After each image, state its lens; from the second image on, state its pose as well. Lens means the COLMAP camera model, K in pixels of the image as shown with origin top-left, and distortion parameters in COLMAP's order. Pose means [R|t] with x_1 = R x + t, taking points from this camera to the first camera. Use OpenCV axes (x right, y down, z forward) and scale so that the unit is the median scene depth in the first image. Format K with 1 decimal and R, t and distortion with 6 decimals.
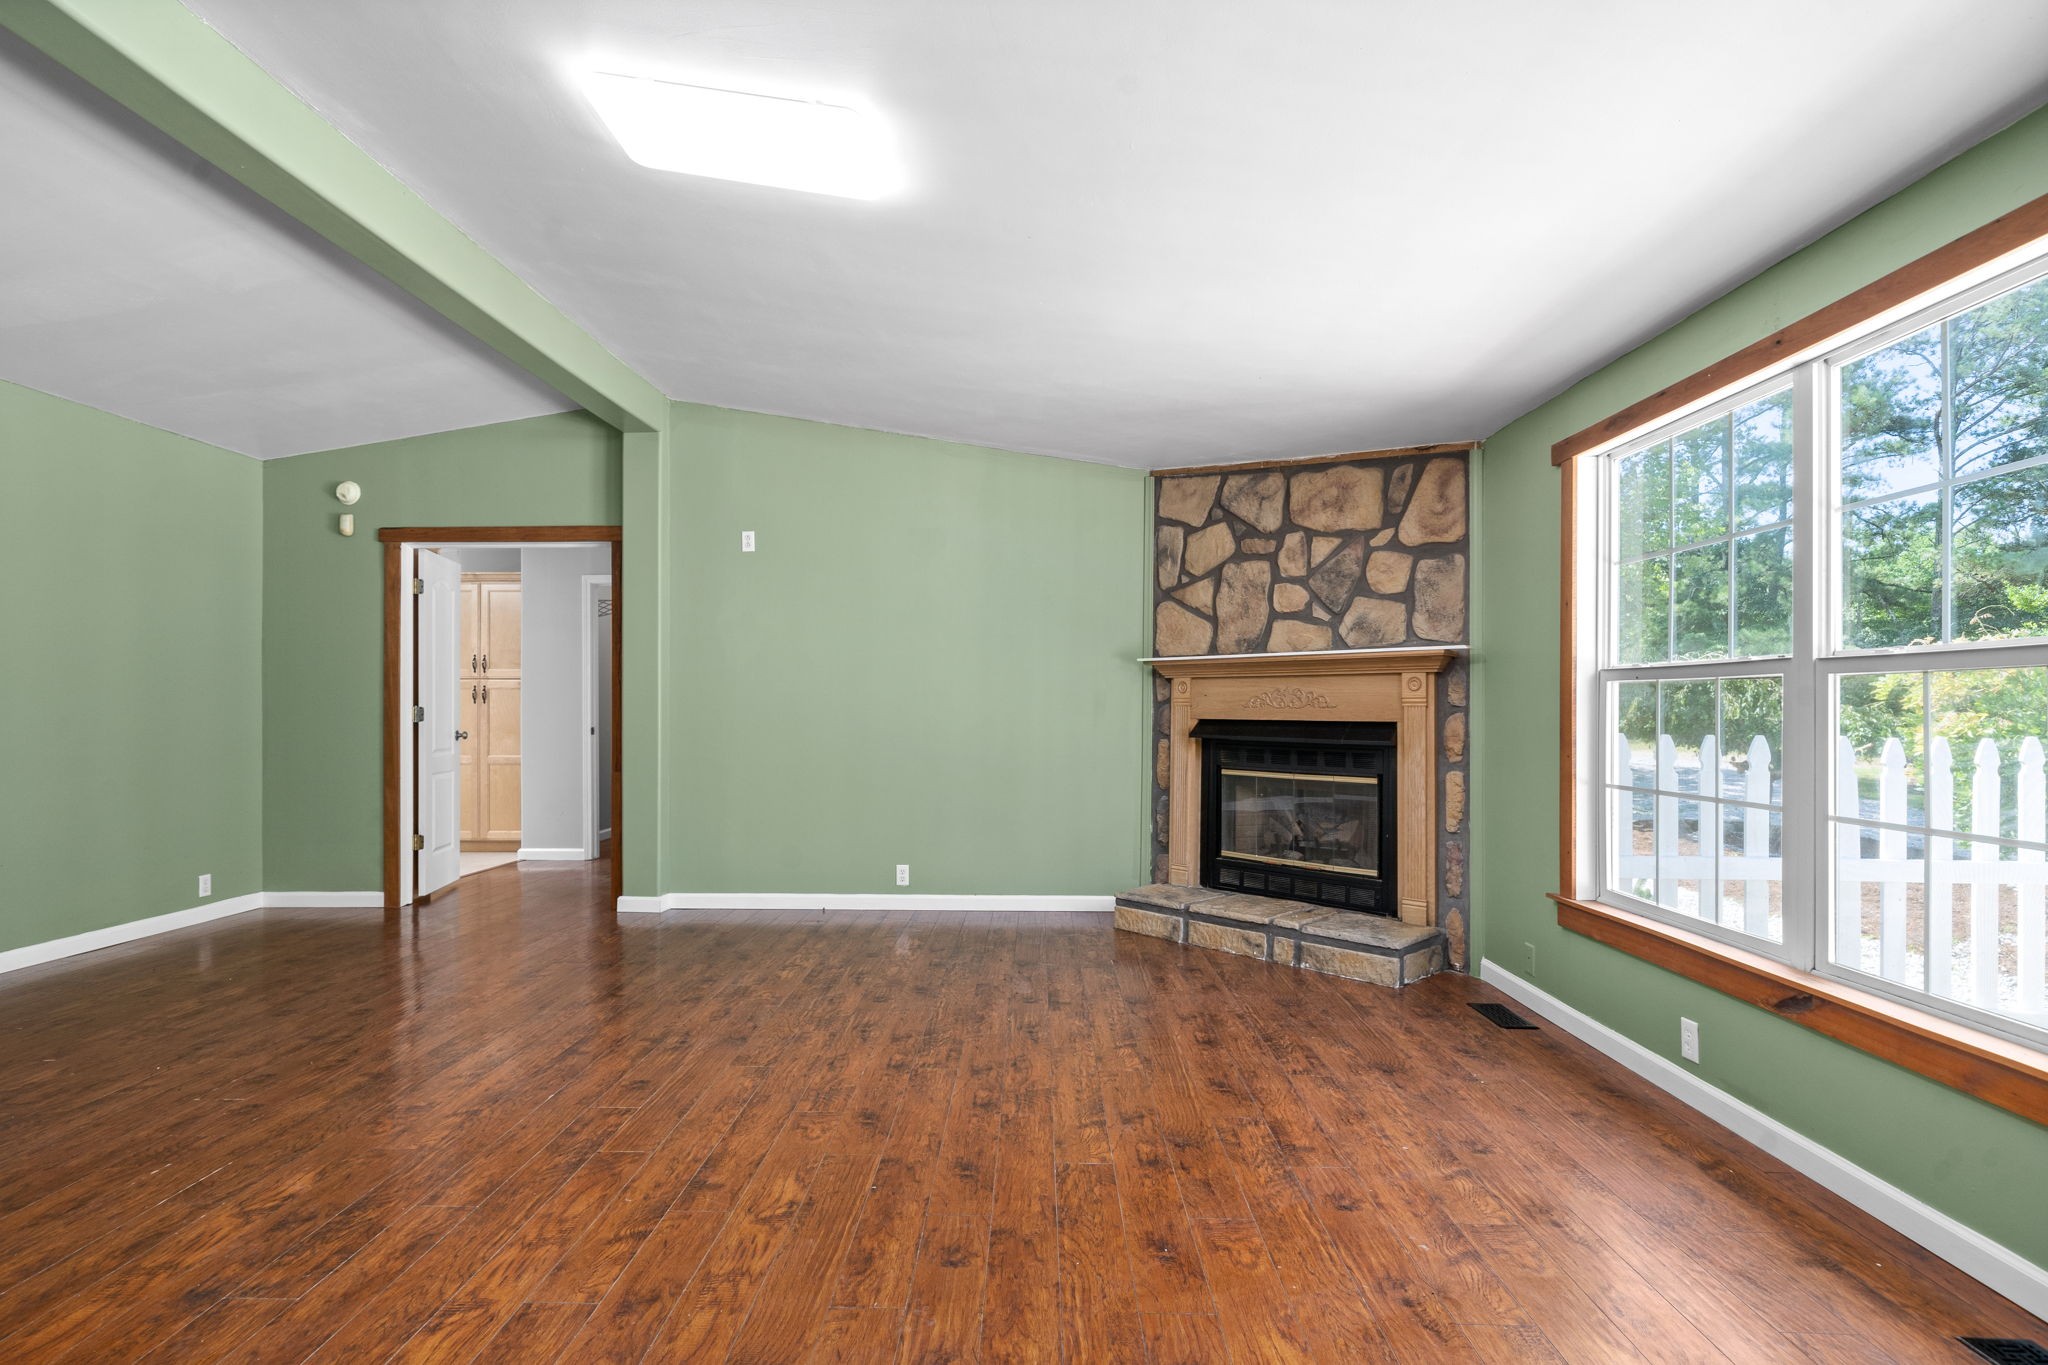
lens RADIAL K [[976.5, 0, 1012.7], [0, 976.5, 709.5], [0, 0, 1]] dist [0.000374, 0.000368]
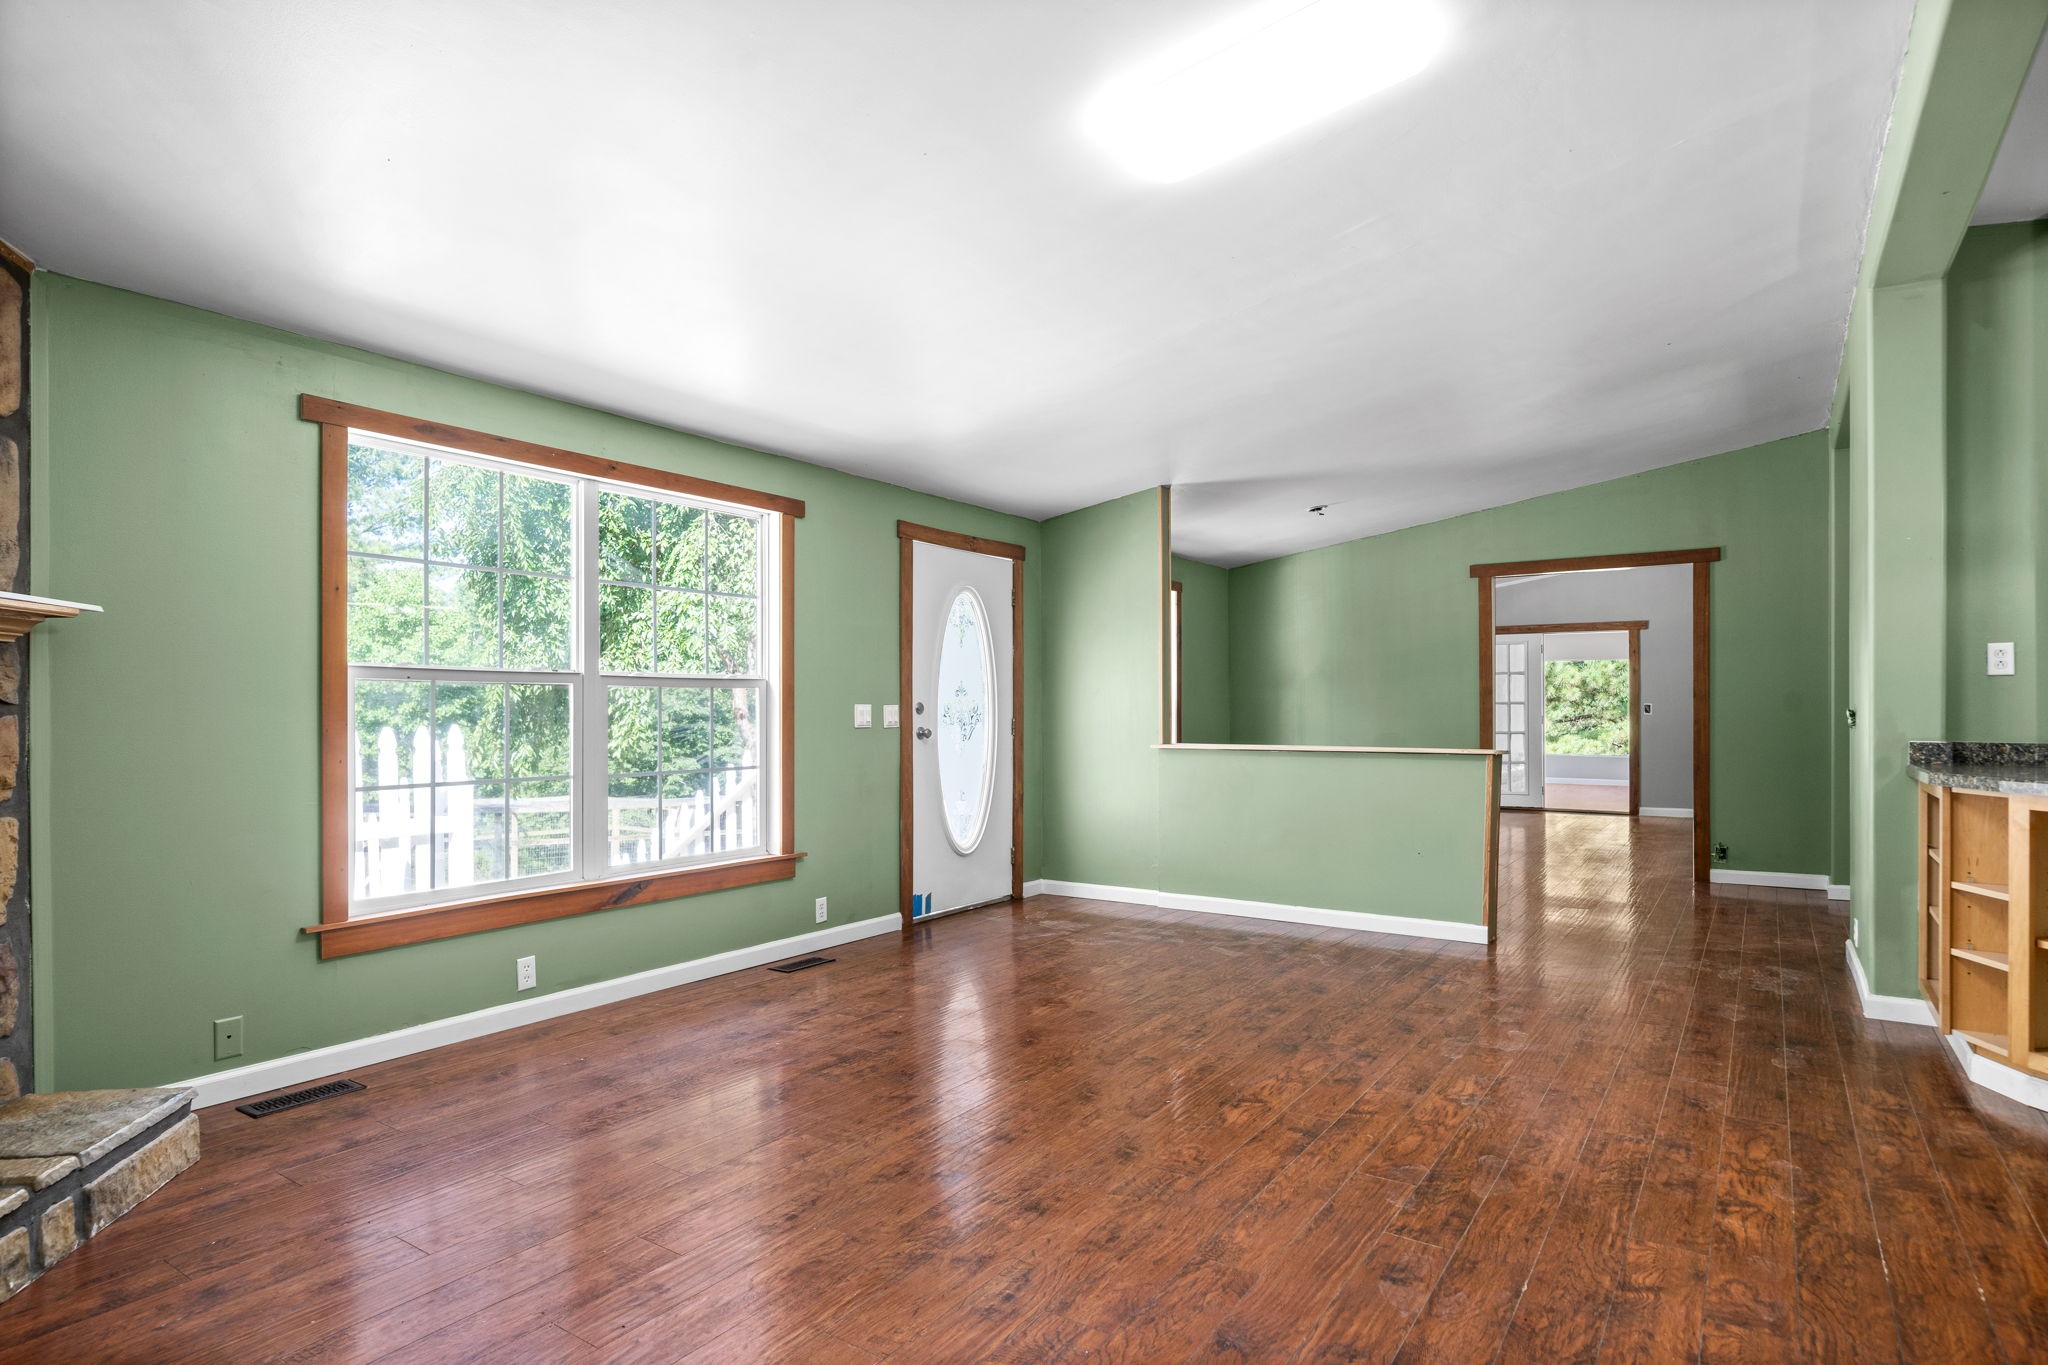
lens RADIAL K [[1087.4, 0, 1016.8], [0, 1087.4, 703.2], [0, 0, 1]] dist [-0.001108, 0.000471]
pose [[-0.836396, 0.001330, 0.548124, -0.350306], [0.000127, 0.999998, -0.002232, -0.001972], [-0.548125, -0.001797, -0.836394, 1.076596]]
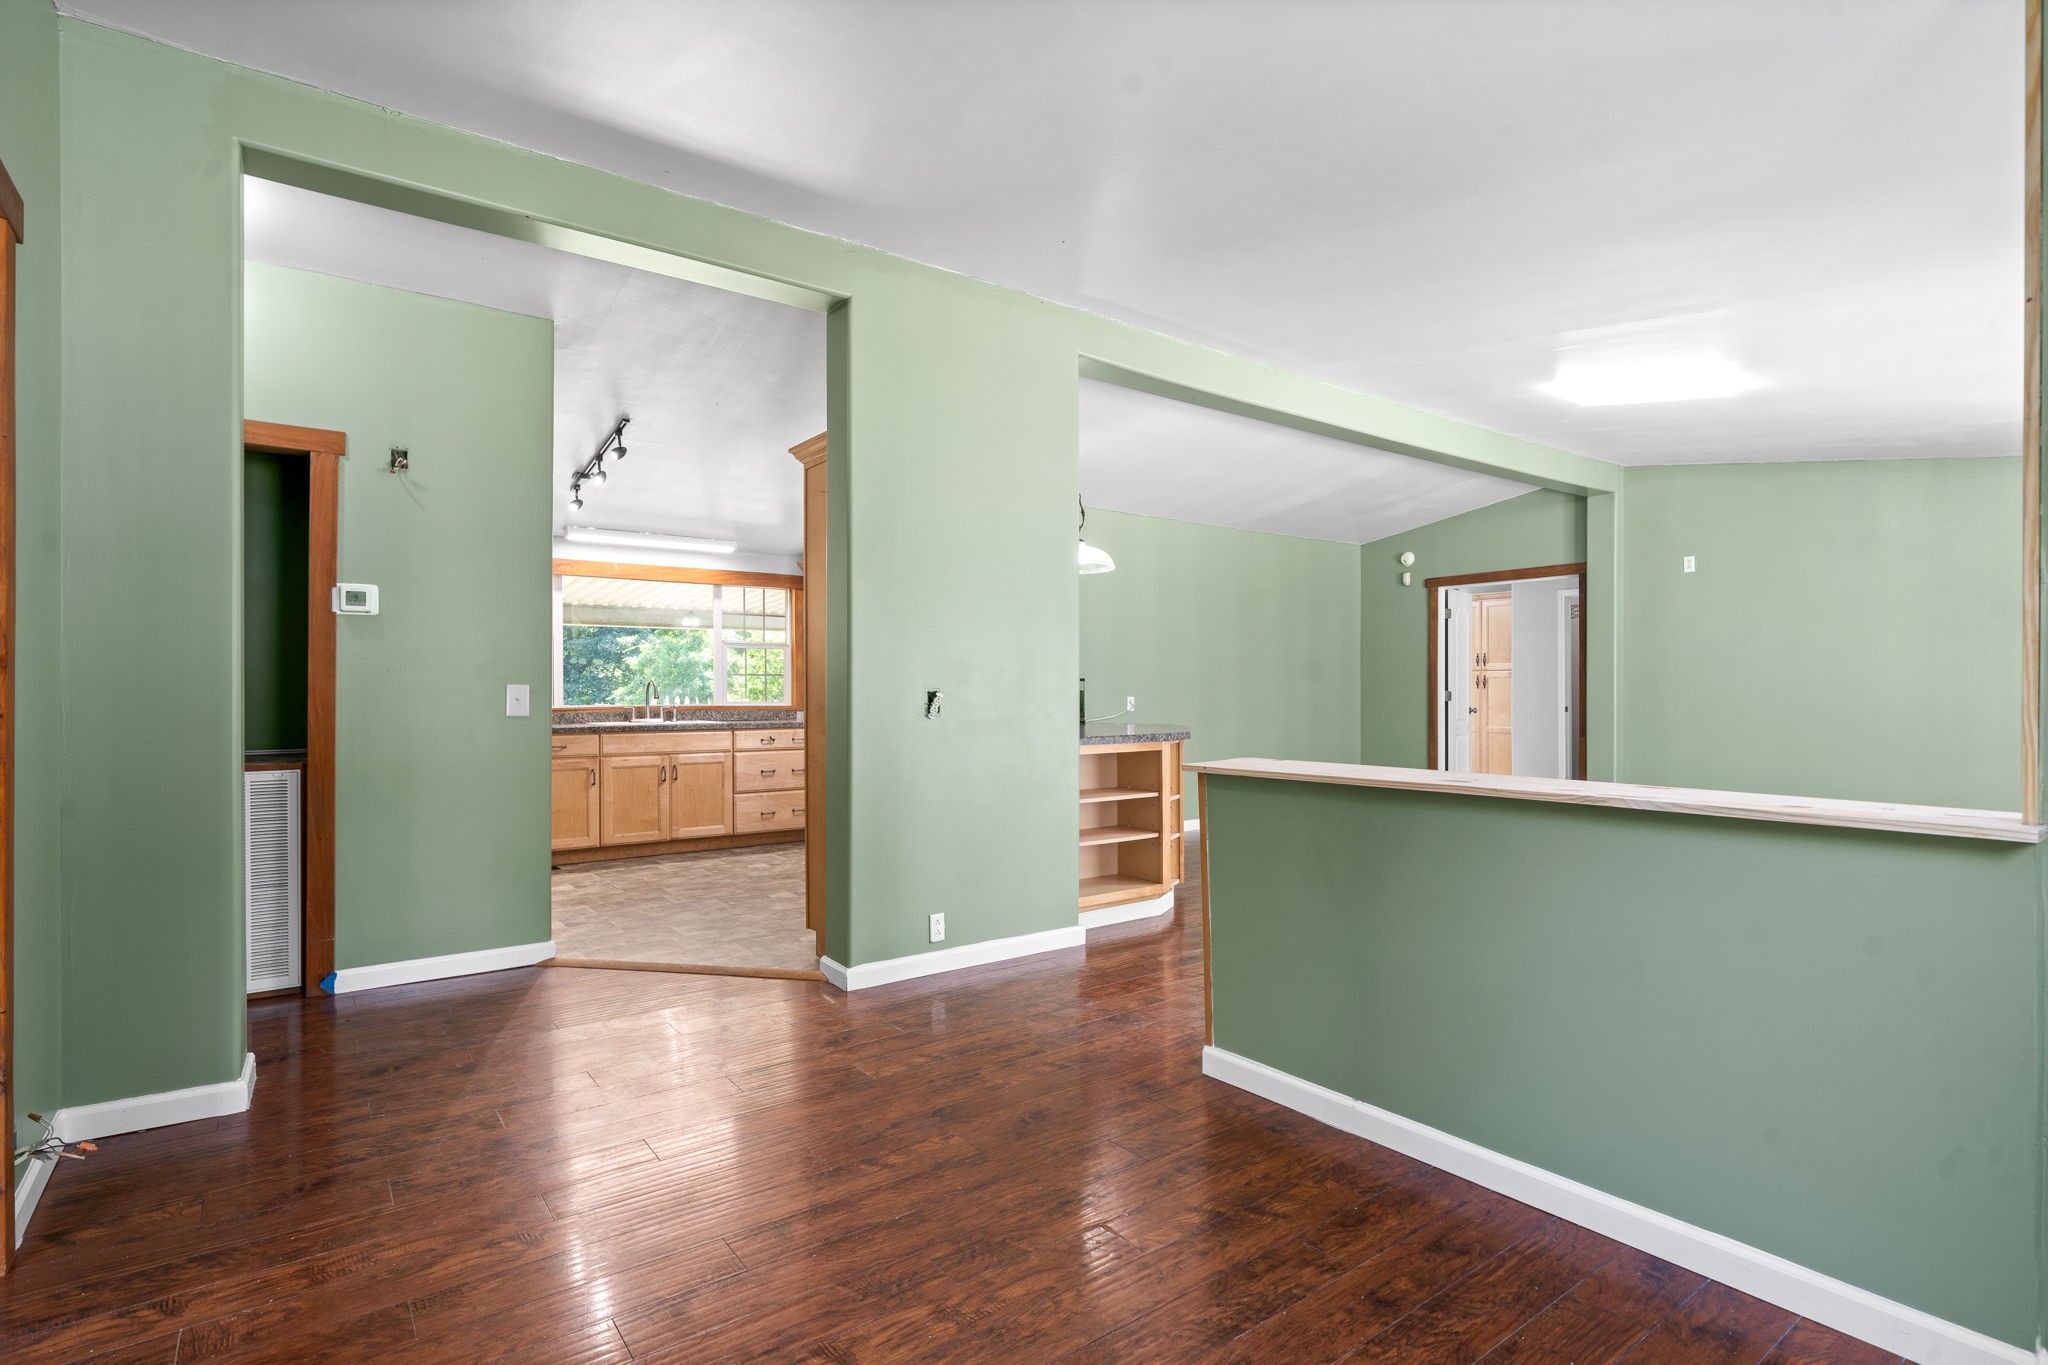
lens RADIAL K [[1005.2, 0, 1016.3], [0, 1005.2, 697.2], [0, 0, 1]] dist [-0.002032, -0.000047]
pose [[0.610760, 0.001830, -0.791813, 0.283783], [0.002254, 0.999989, 0.004049, -0.002080], [0.791812, -0.004258, 0.610750, -0.622945]]
